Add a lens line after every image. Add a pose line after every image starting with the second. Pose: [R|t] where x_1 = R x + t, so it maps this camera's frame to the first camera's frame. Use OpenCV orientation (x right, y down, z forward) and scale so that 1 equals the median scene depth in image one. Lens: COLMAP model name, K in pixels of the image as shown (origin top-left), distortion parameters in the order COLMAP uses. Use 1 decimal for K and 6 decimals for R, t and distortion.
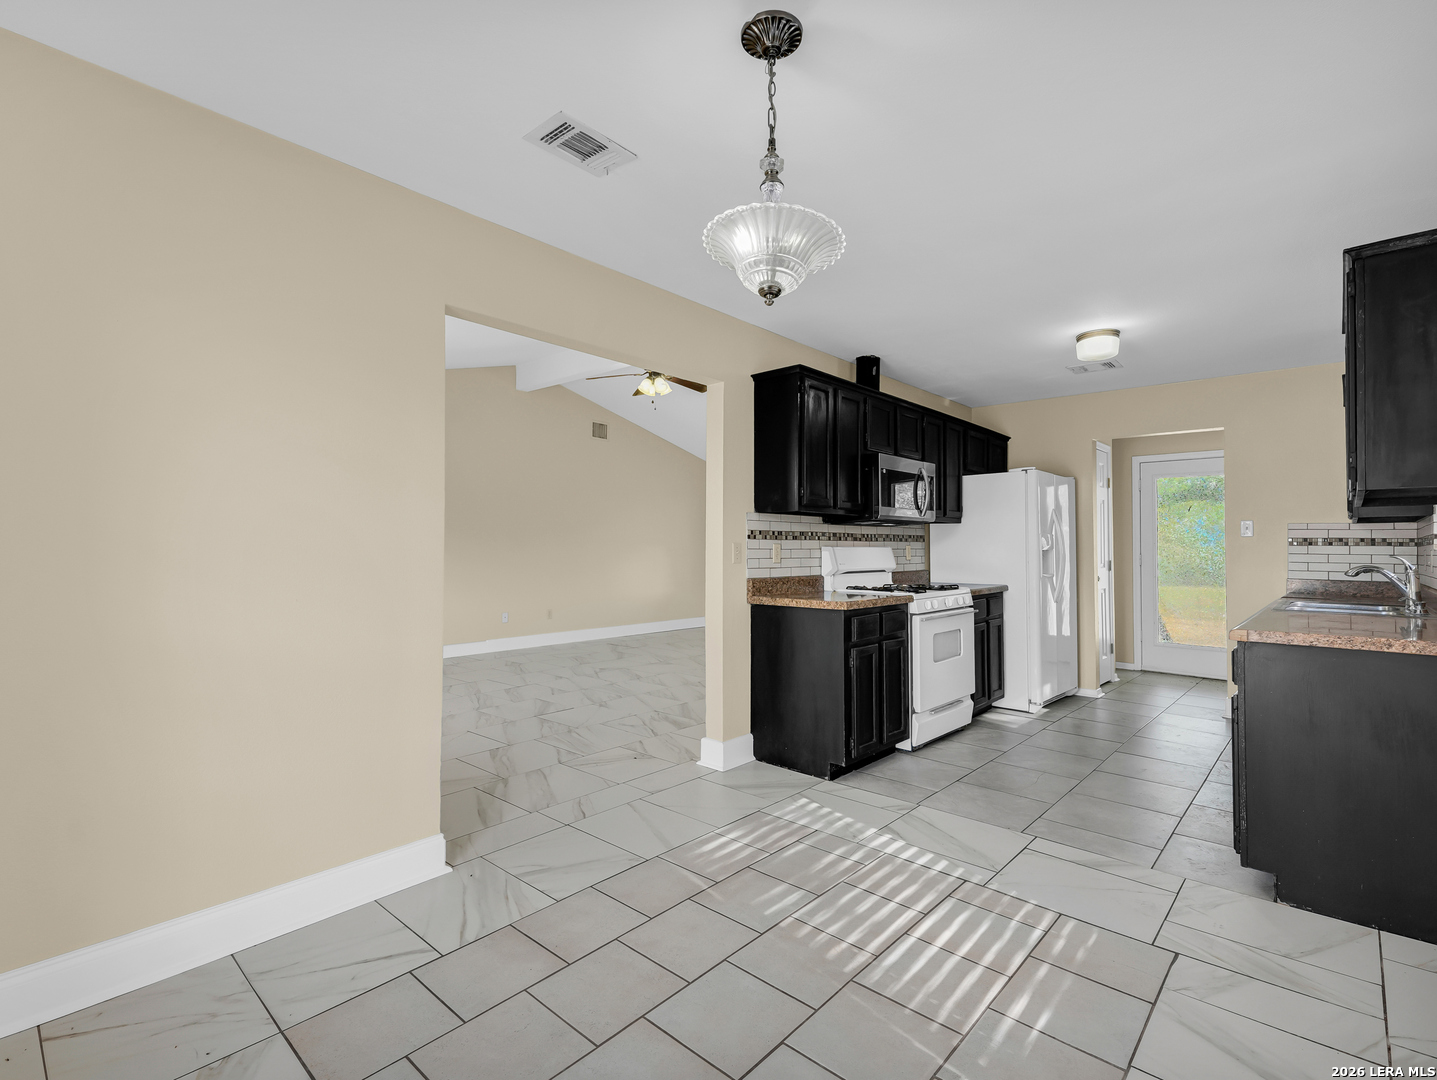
lens RADIAL K [[669.6, 0, 717.6], [0, 669.6, 527.9], [0, 0, 1]] dist [0.028152, -0.010792]
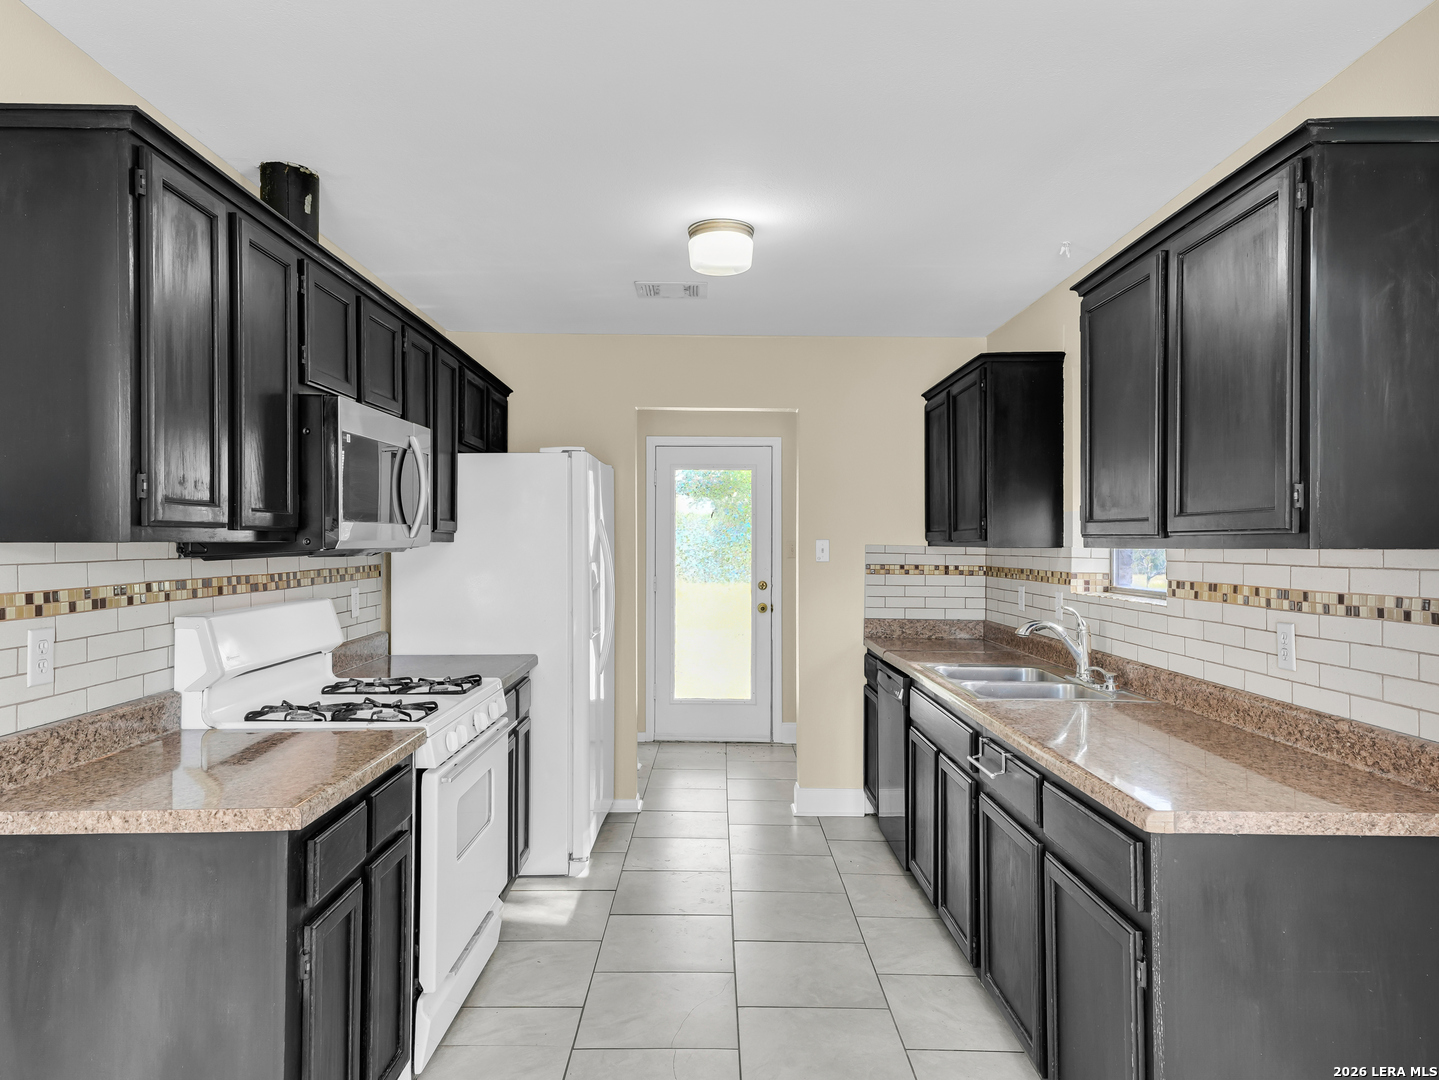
lens RADIAL K [[951.7, 0, 714.4], [0, 951.7, 534.0], [0, 0, 1]] dist [0.059422, -0.006692]
pose [[0.739943, 0.002556, 0.672665, 0.006240], [-0.019176, 0.999667, 0.017295, -0.036021], [-0.672396, -0.025696, 0.739745, 0.356866]]
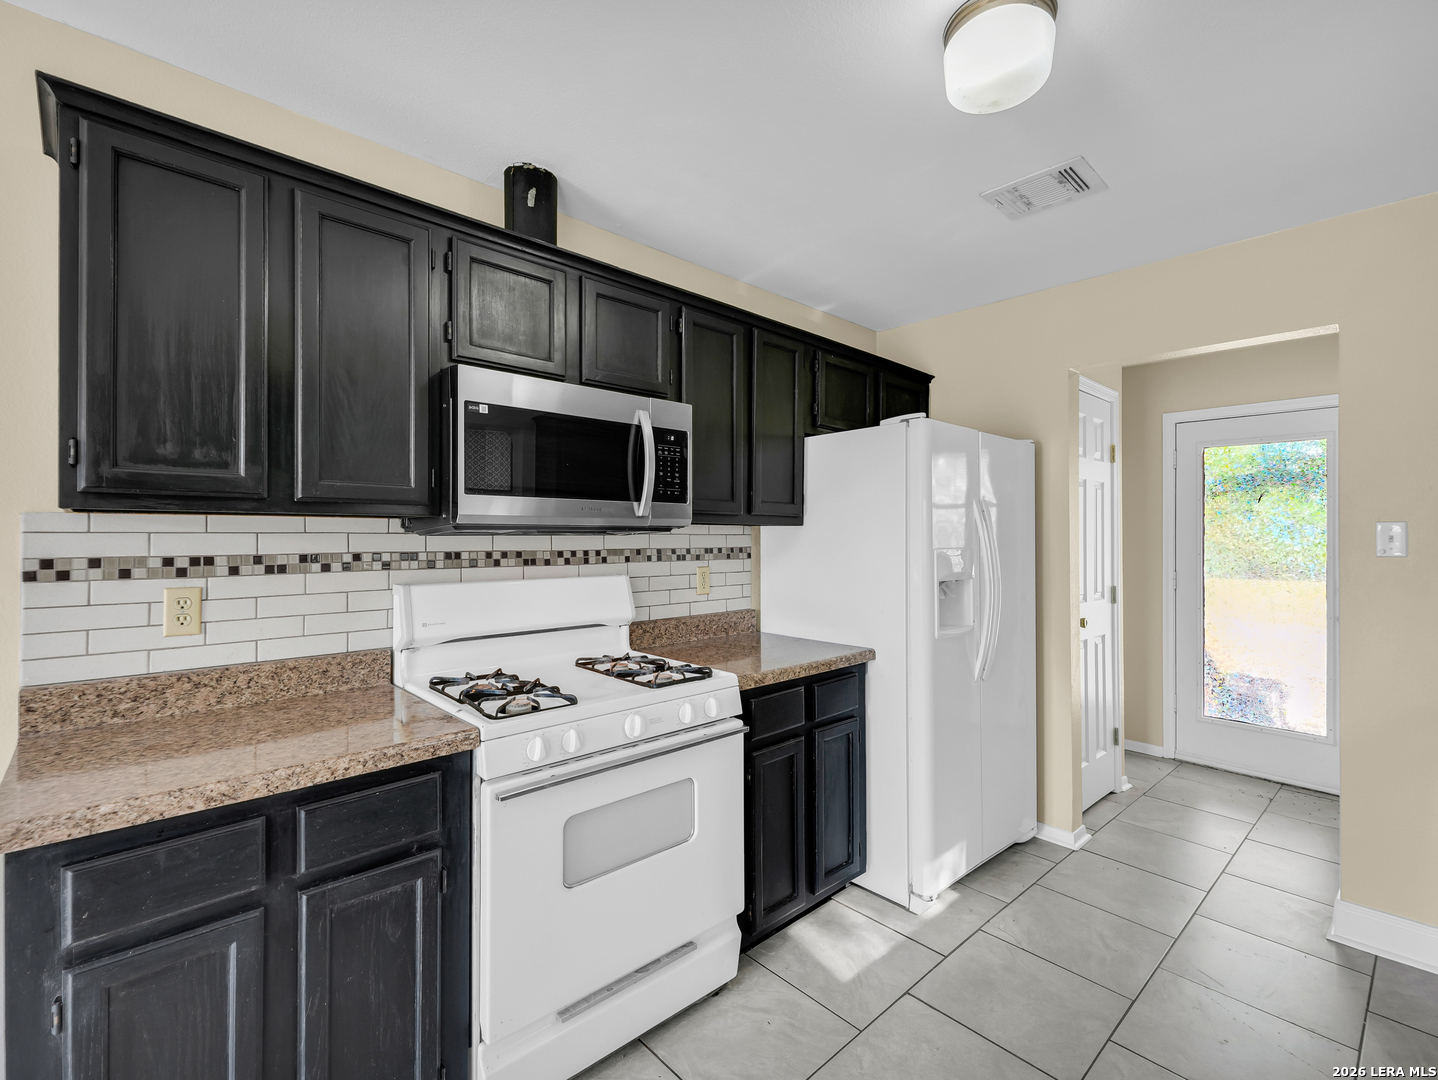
lens RADIAL K [[670.1, 0, 710.9], [0, 670.1, 527.5], [0, 0, 1]] dist [0.028152, -0.010792]
pose [[0.997207, 0.000666, -0.074683, 0.390236], [0.000540, 0.999870, 0.016132, -0.017033], [0.074684, -0.016127, 0.997077, 0.551715]]
